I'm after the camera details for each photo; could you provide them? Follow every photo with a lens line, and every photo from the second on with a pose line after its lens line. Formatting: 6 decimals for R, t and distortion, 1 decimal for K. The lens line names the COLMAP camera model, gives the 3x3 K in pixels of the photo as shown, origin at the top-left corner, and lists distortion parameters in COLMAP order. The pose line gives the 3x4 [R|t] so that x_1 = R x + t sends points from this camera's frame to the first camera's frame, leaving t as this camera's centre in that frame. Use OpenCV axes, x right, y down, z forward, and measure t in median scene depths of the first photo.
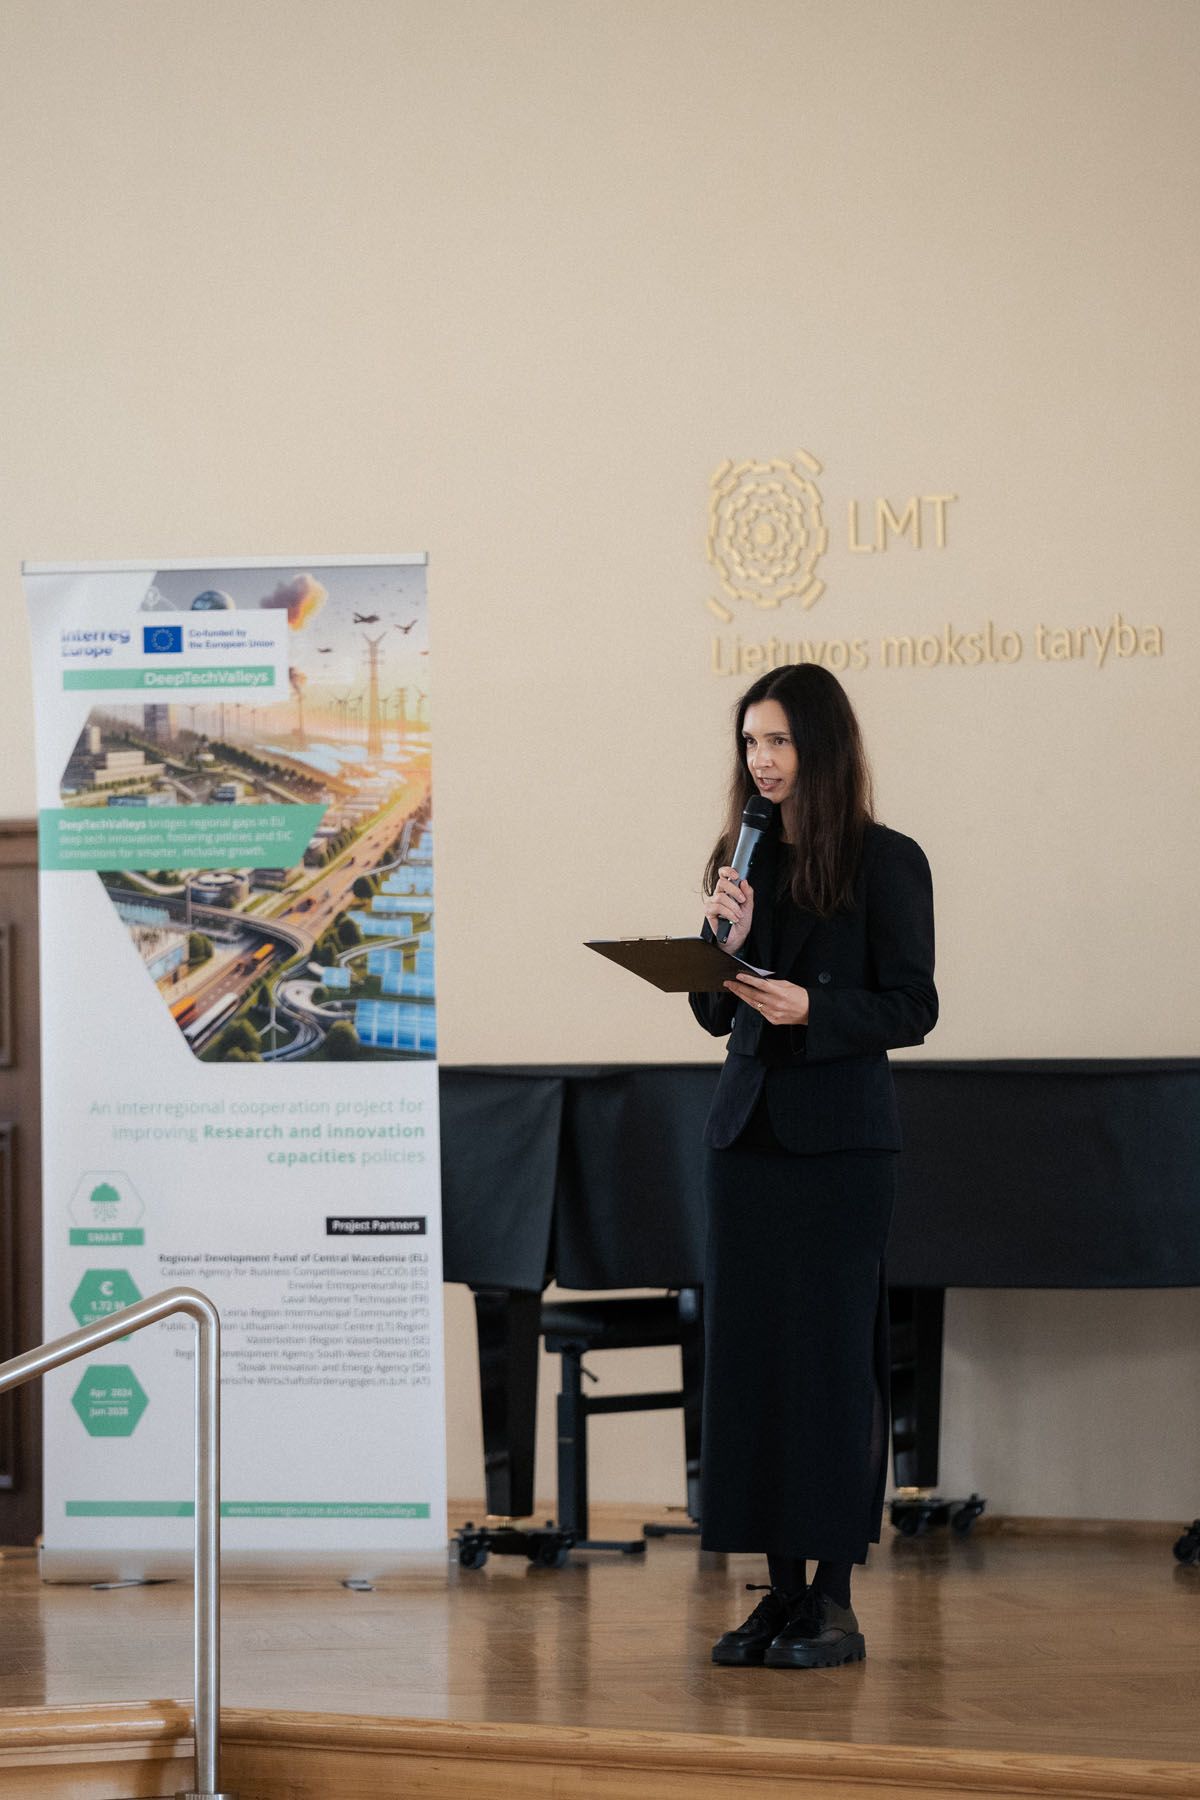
lens RADIAL K [[7987.0, 0, 601.2], [0, 7987.0, 881.1], [0, 0, 1]] dist [-0.018779, 0.000000]
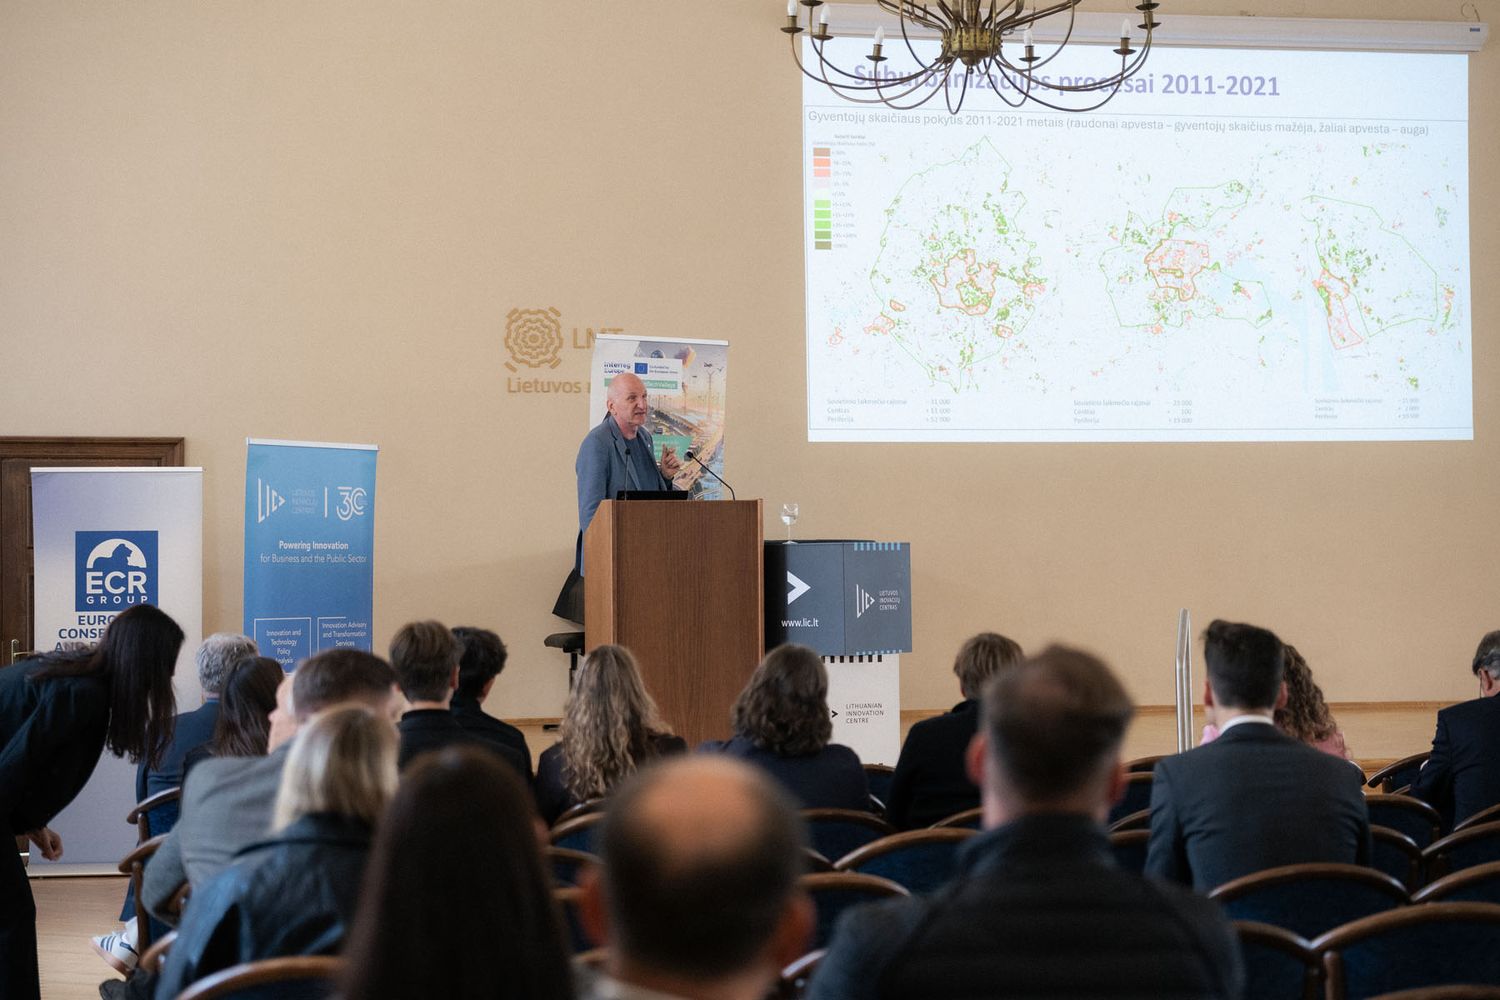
lens RADIAL K [[3098.7, 0, 766.2], [0, 3098.7, 487.8], [0, 0, 1]] dist [0.200215, 0.000000]
pose [[0.614787, 0.026238, 0.788256, -0.799910], [-0.015778, 0.999656, -0.020969, 0.027194], [-0.788535, 0.000454, 0.614990, 0.368930]]
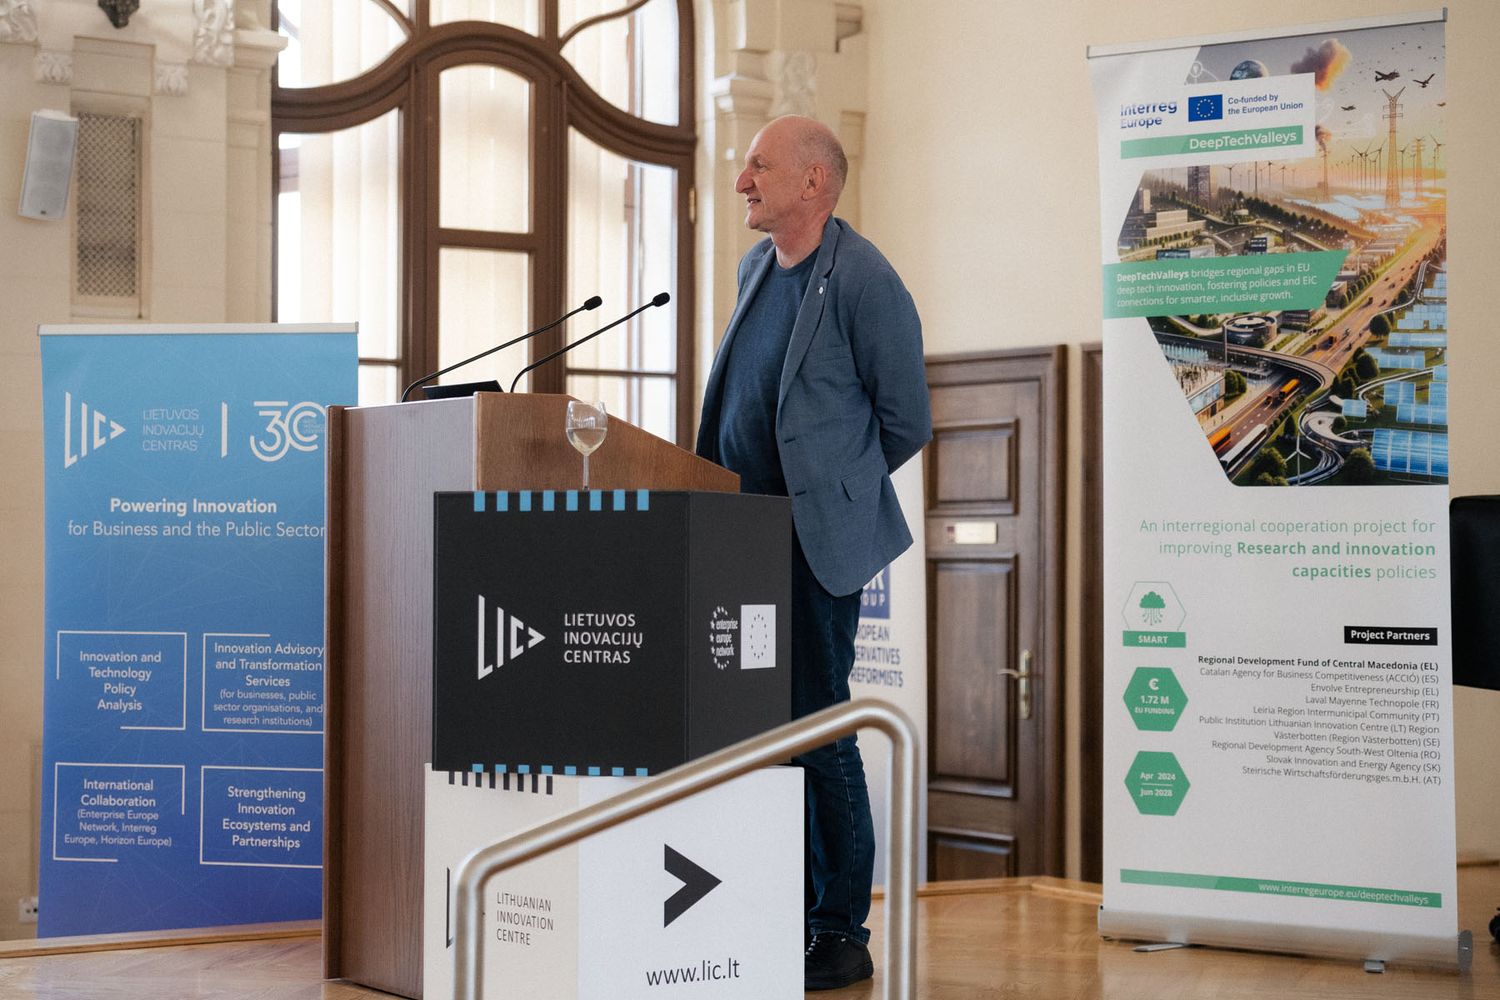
lens RADIAL K [[3098.7, 0, 693.8], [0, 3098.7, 517.8], [0, 0, 1]] dist [0.200215, 0.000000]
pose [[0.932212, 0.010796, -0.361753, 0.037533], [-0.007452, 0.999916, 0.010638, 0.023147], [0.361837, -0.007221, 0.932213, 0.565110]]
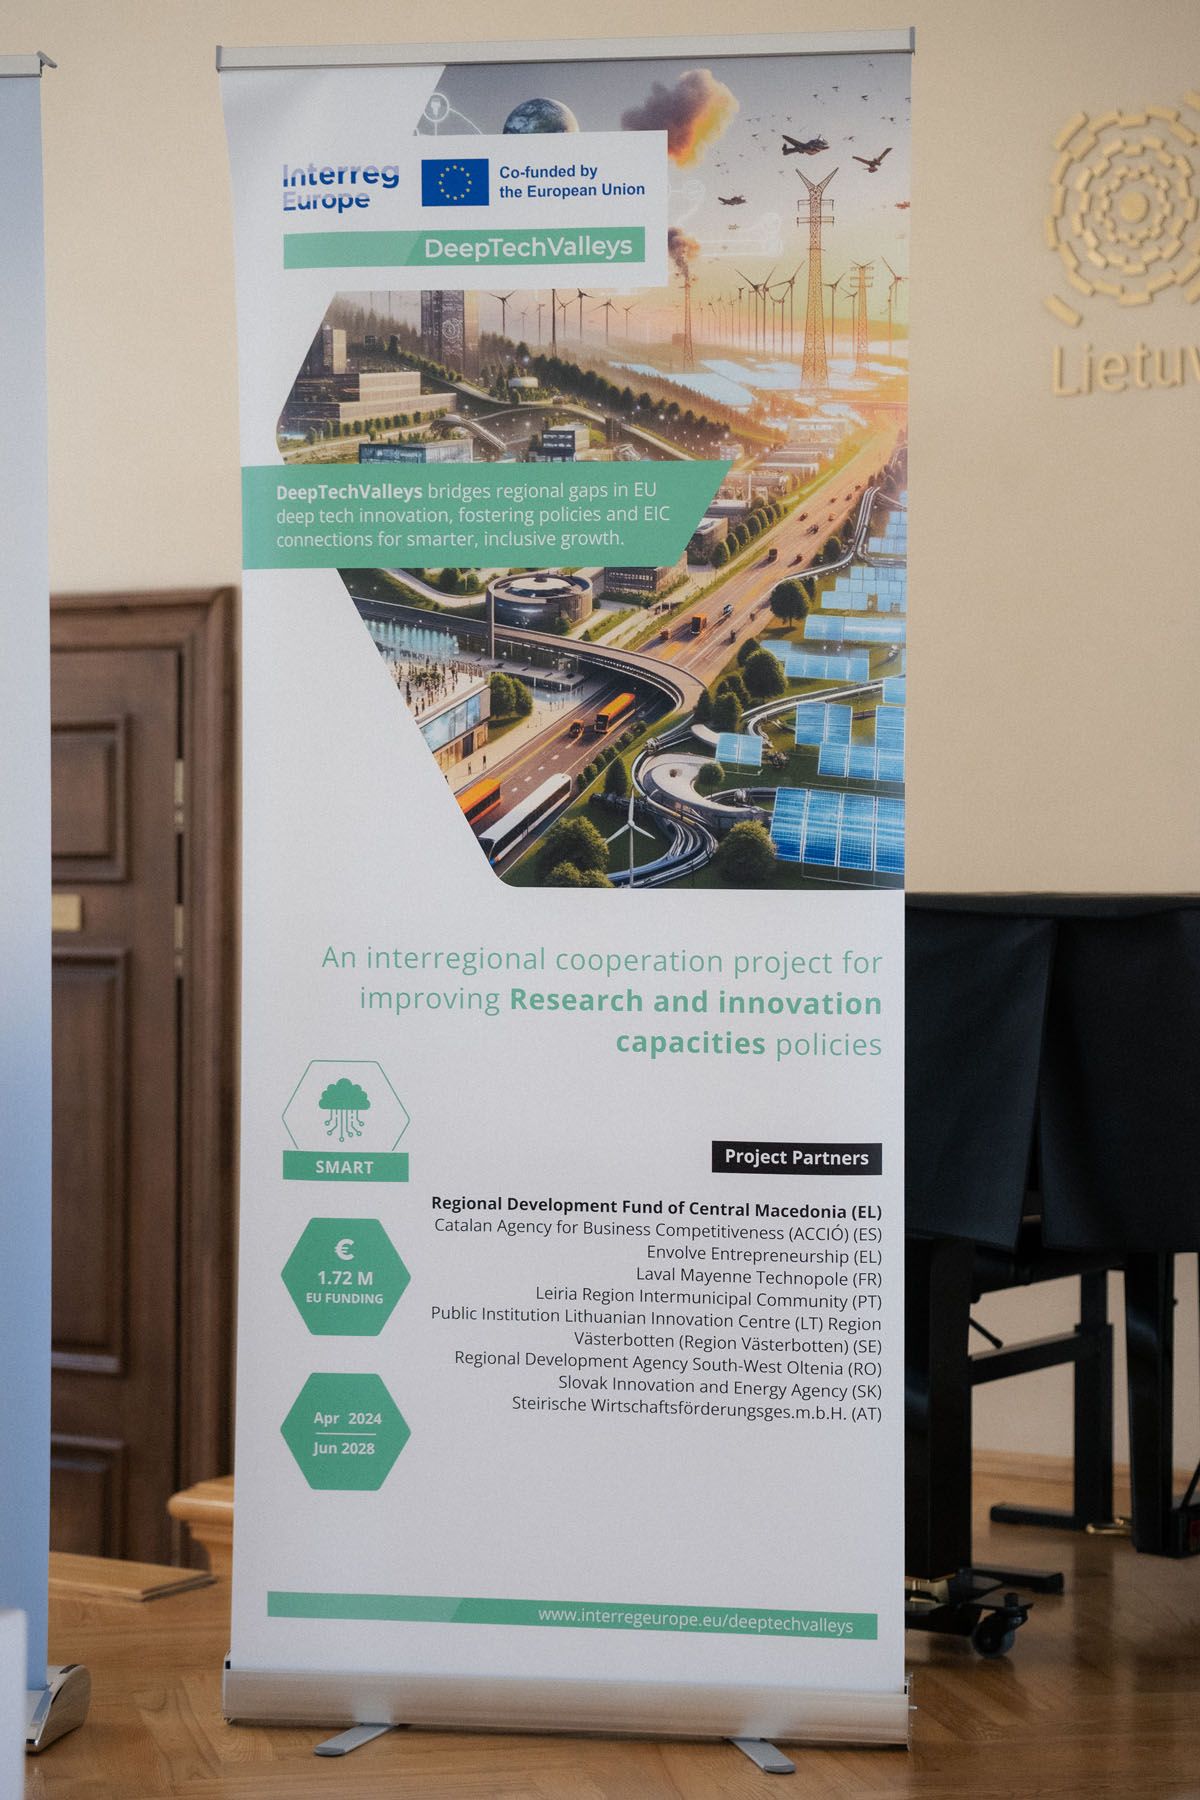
lens RADIAL K [[3718.5, 0, 608.9], [0, 3718.5, 915.9], [0, 0, 1]] dist [0.200215, 0.000000]
pose [[0.996541, 0.013944, 0.081923, -0.065816], [-0.016664, 0.999329, 0.032614, 0.015621], [-0.081413, -0.033866, 0.996105, 0.716337]]
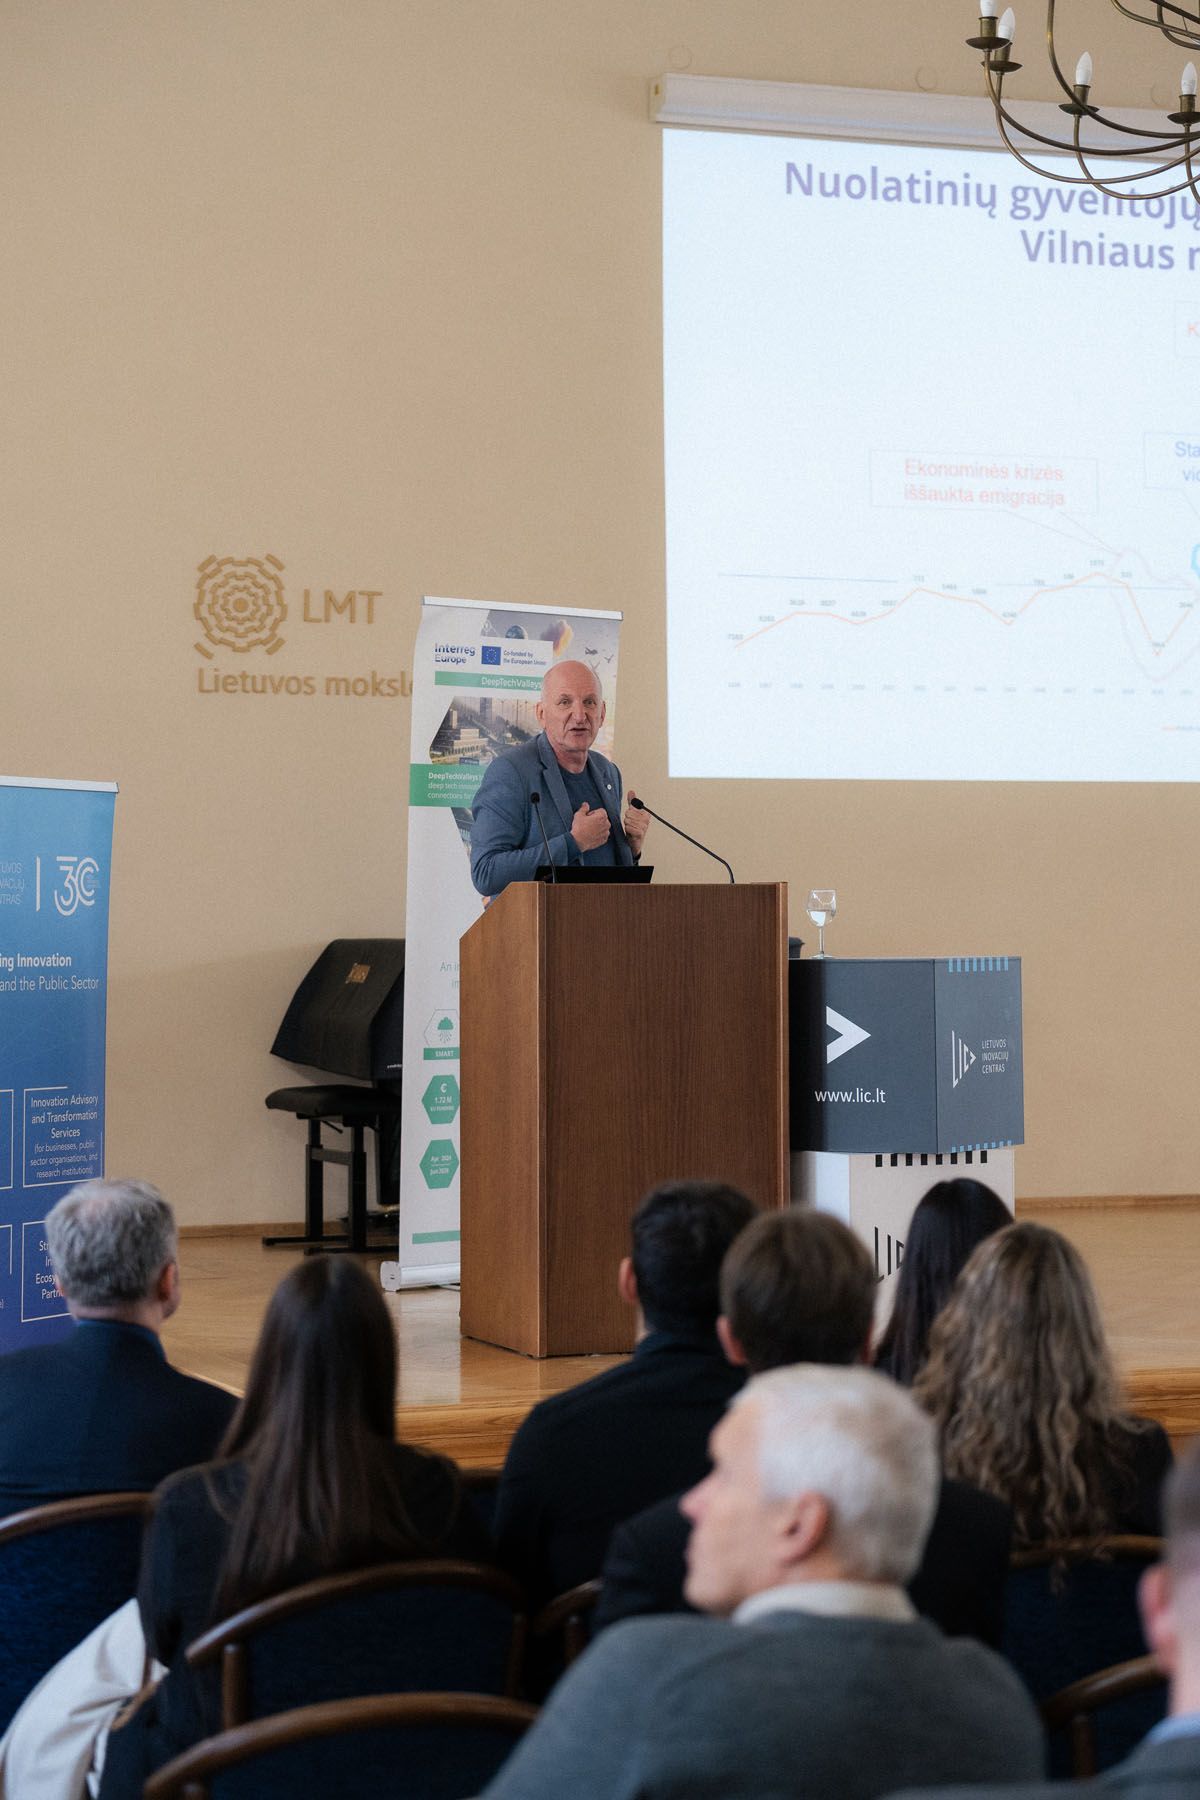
lens RADIAL K [[4029.6, 0, 616.9], [0, 4029.6, 802.7], [0, 0, 1]] dist [0.237380, 0.000000]
pose [[0.517299, 0.034723, 0.855100, -0.692745], [-0.021361, 0.999389, -0.027659, 0.018056], [-0.855538, -0.003958, 0.517725, 0.586295]]
